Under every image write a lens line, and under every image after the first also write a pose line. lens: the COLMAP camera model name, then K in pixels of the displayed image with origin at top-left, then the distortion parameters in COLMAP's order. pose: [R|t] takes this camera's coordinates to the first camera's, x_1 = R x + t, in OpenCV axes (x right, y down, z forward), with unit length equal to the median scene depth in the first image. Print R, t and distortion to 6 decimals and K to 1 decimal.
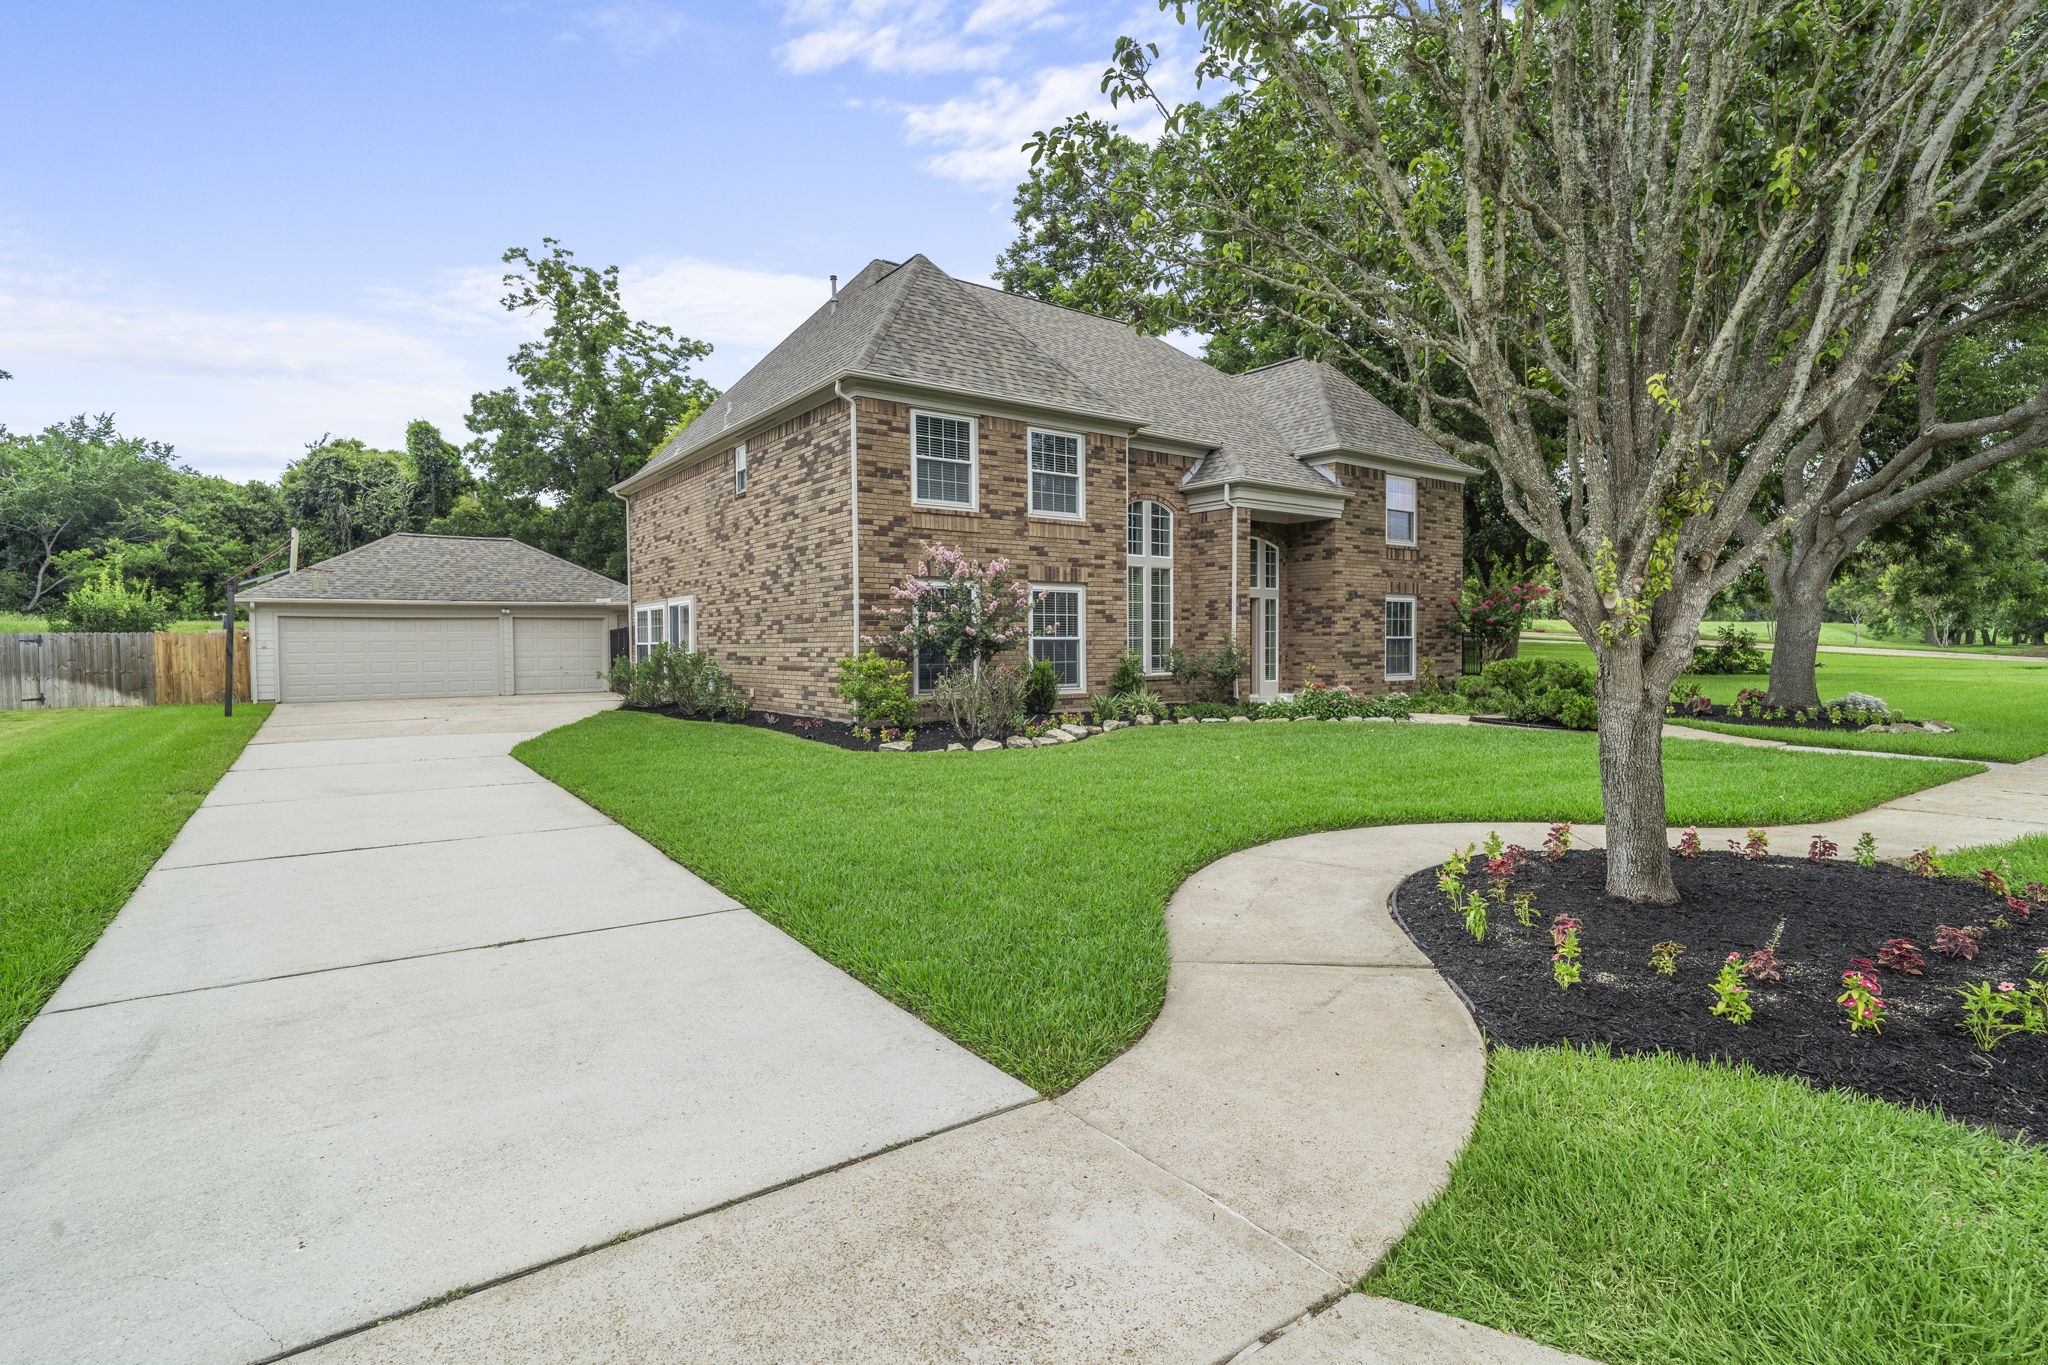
lens RADIAL K [[984.3, 0, 1032.7], [0, 984.3, 674.4], [0, 0, 1]] dist [-0.012147, 0.002260]
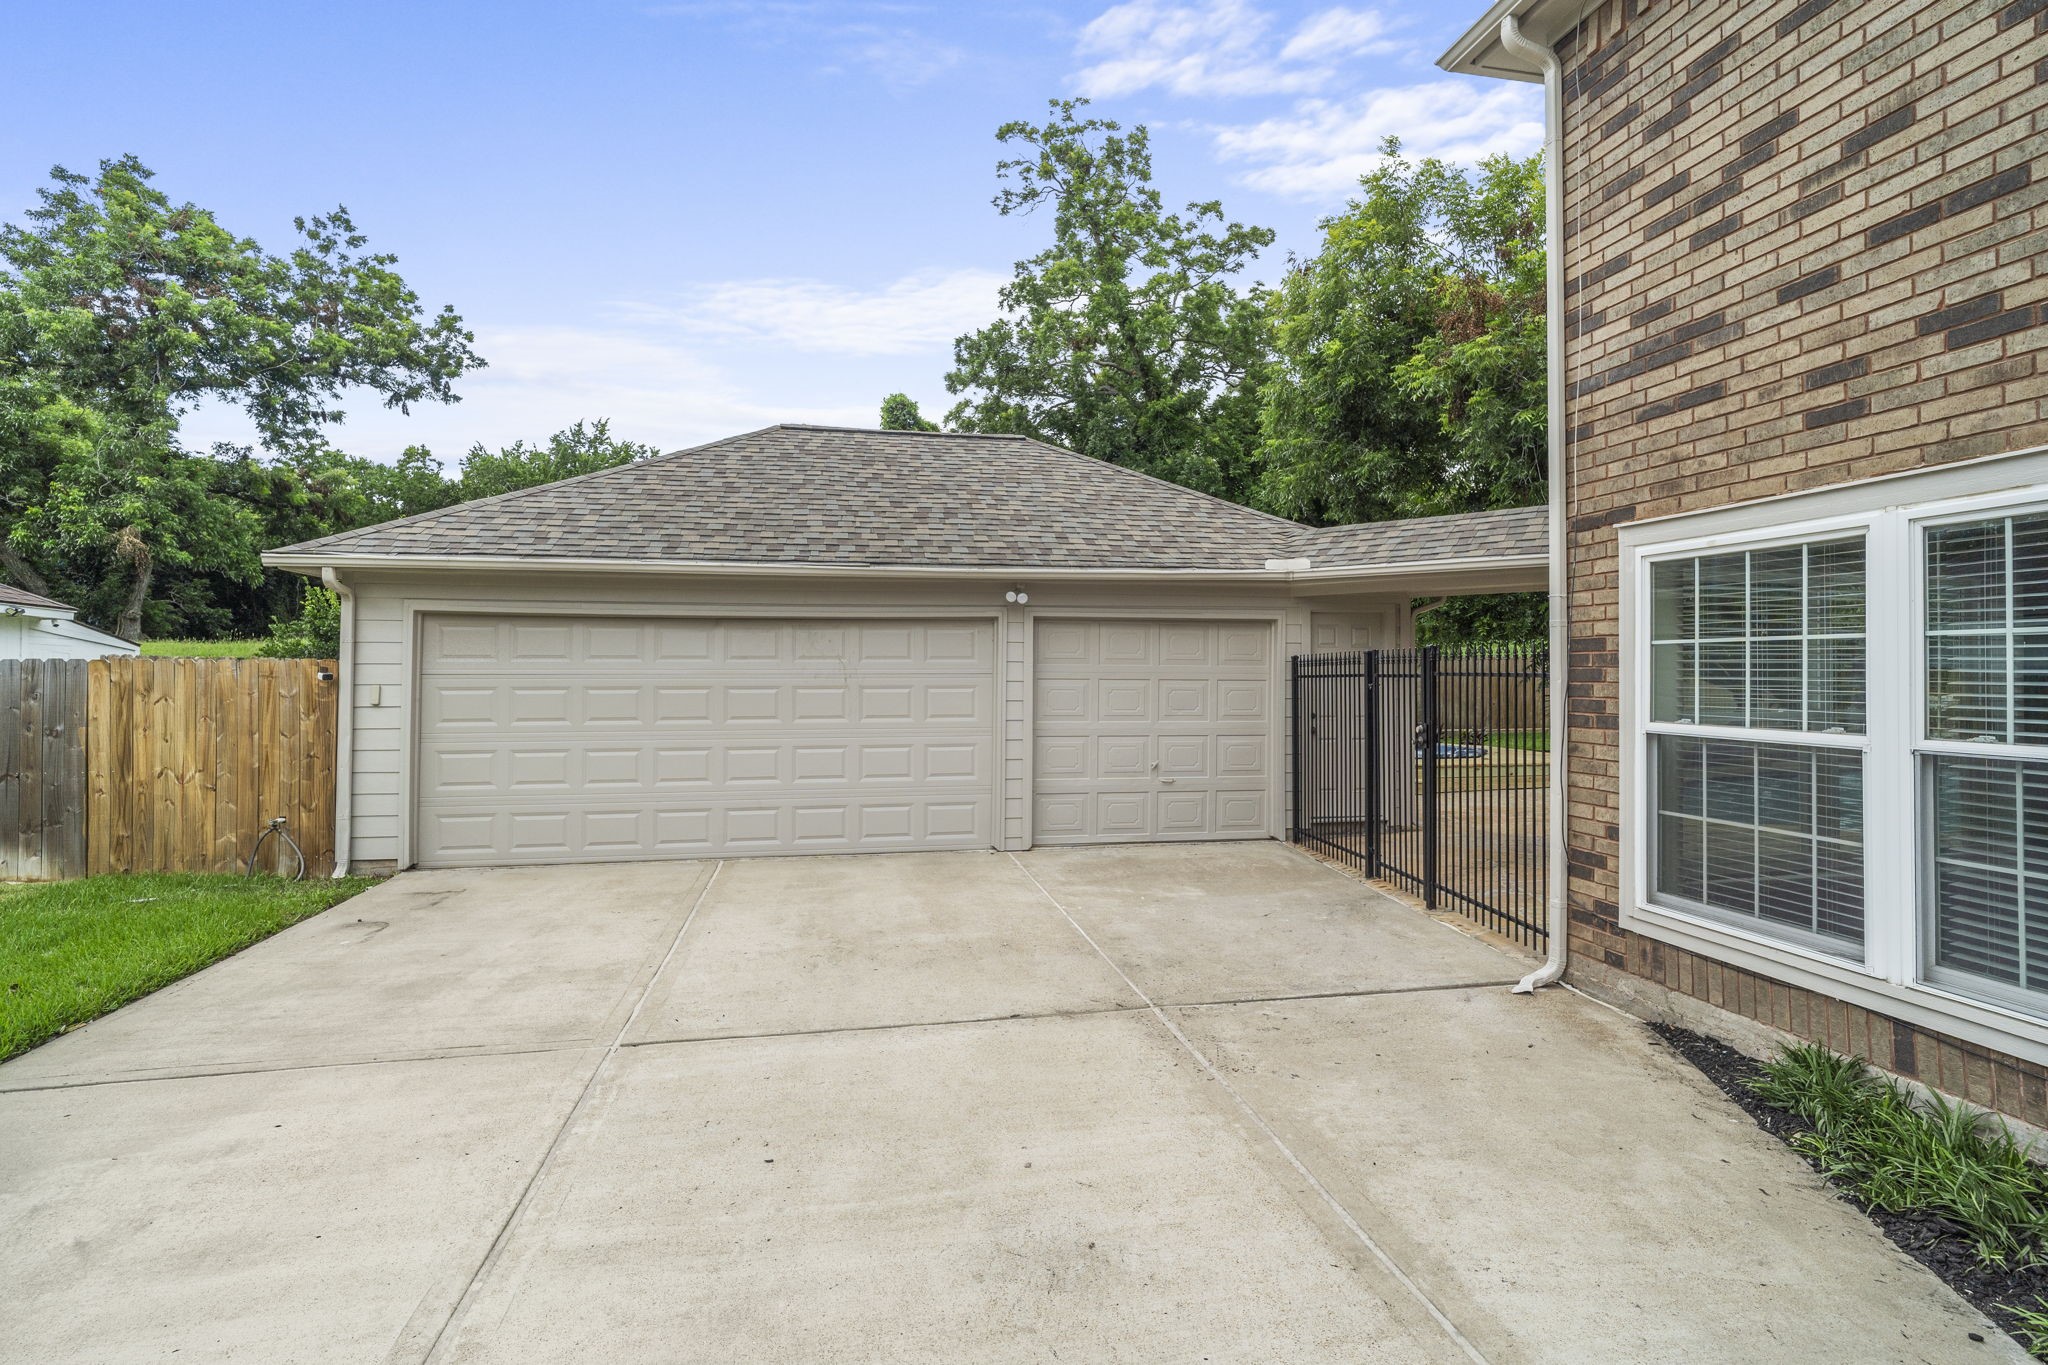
lens RADIAL K [[984.3, 0, 1024.1], [0, 984.3, 669.5], [0, 0, 1]] dist [-0.012147, 0.002260]
pose [[0.901811, 0.008743, -0.432043, -0.209905], [-0.024179, 0.999250, -0.030248, -0.016488], [0.431454, 0.037724, 0.901346, 0.377222]]
